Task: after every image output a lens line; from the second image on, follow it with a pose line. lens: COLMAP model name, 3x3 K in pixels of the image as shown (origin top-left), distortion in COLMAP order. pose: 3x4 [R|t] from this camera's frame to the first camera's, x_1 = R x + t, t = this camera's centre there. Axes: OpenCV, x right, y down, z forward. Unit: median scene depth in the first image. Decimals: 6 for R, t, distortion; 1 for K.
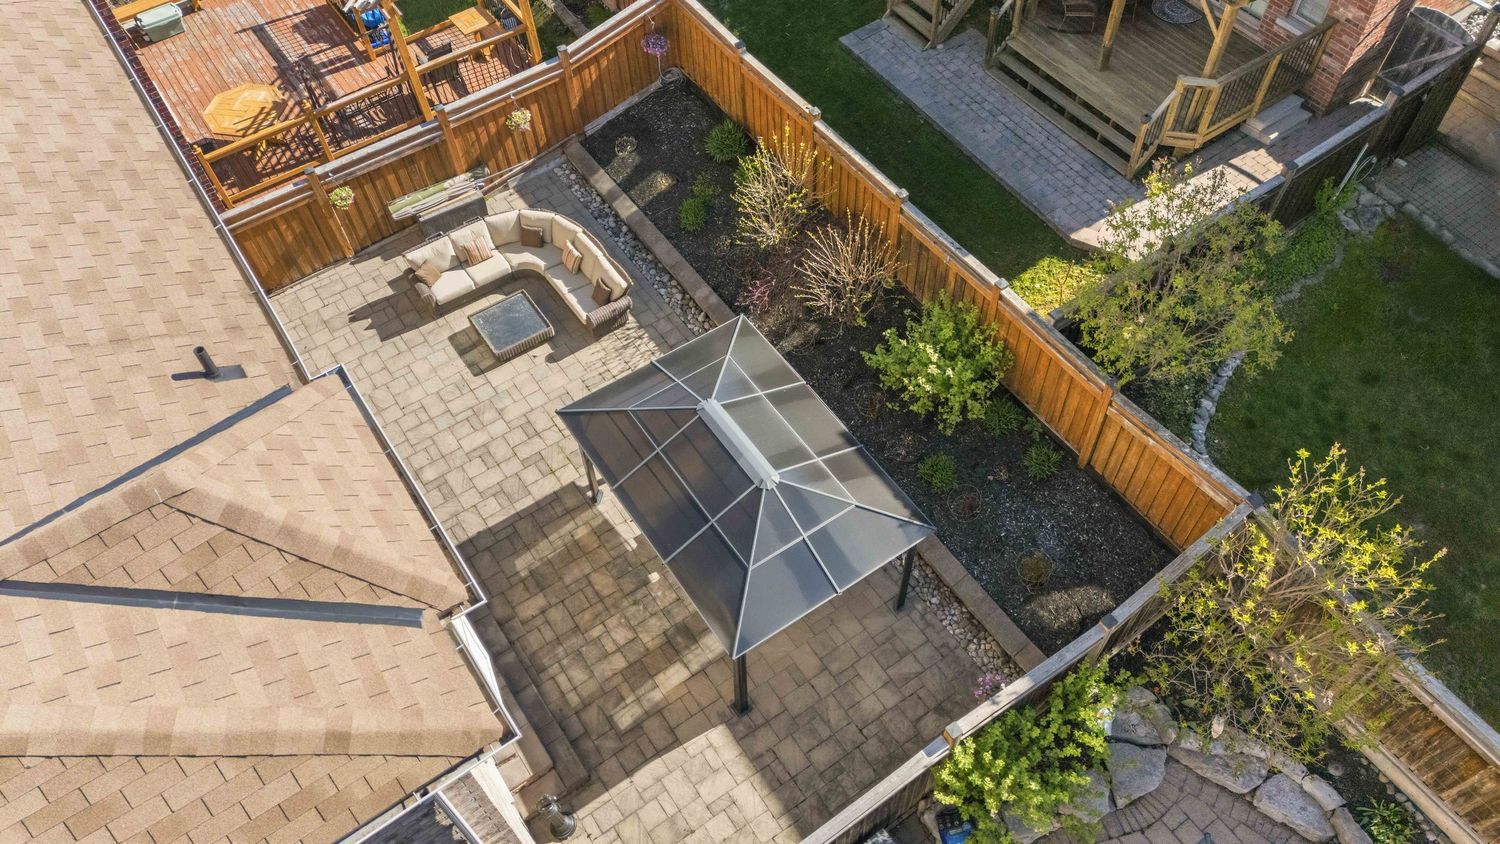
lens RADIAL K [[1099.7, 0, 752.9], [0, 1099.7, 419.9], [0, 0, 1]] dist [0.082580, -0.064826]
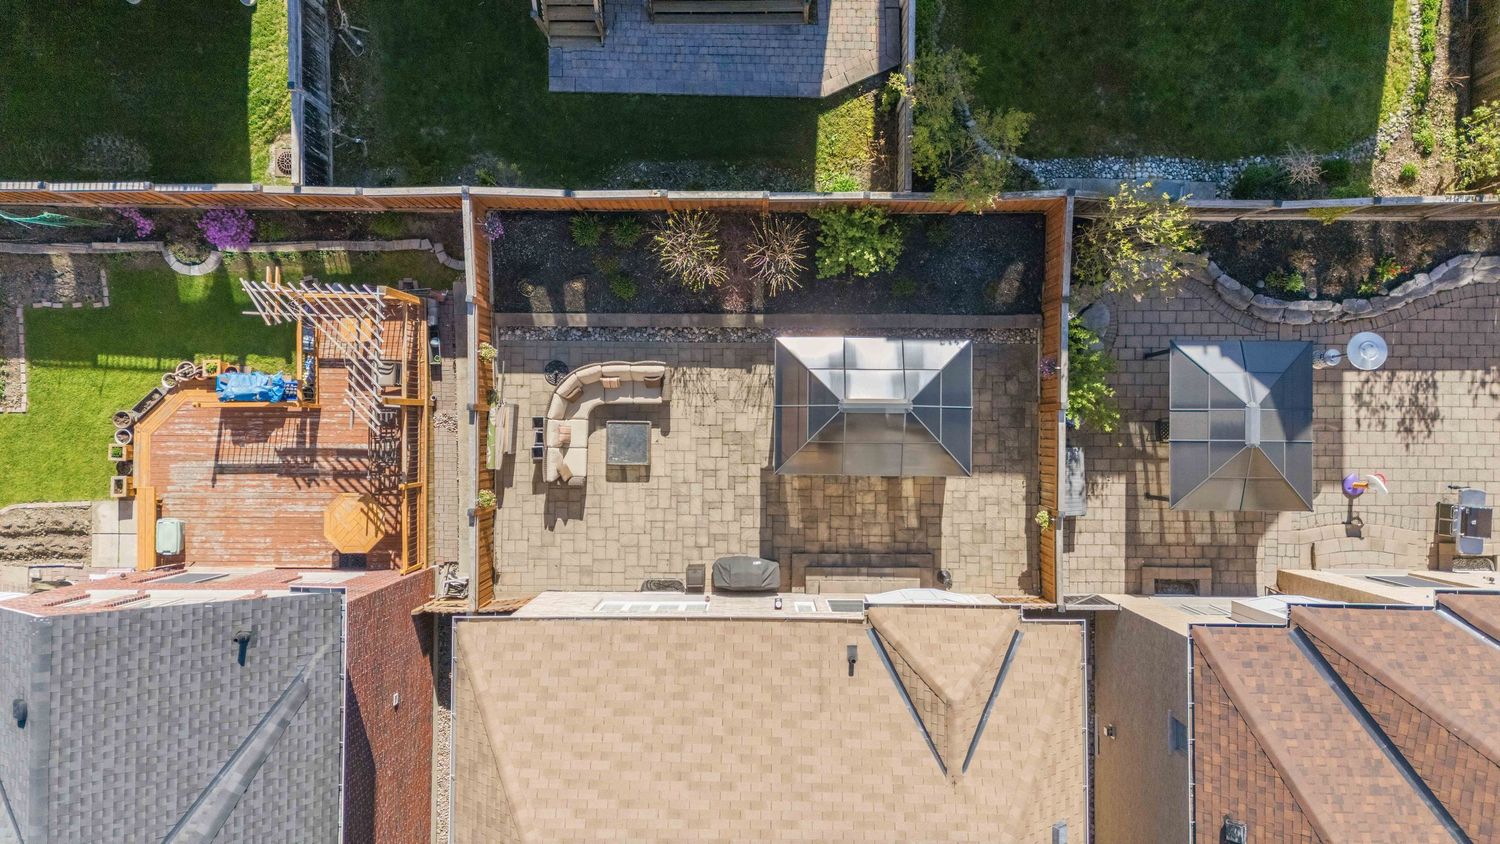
lens RADIAL K [[1094.0, 0, 751.2], [0, 1094.0, 420.1], [0, 0, 1]] dist [0.090693, -0.095502]
pose [[0.569392, -0.821237, 0.036904, -0.154890], [0.662580, 0.485037, 0.570725, -0.802397], [-0.486601, -0.300514, 0.820311, -0.236319]]
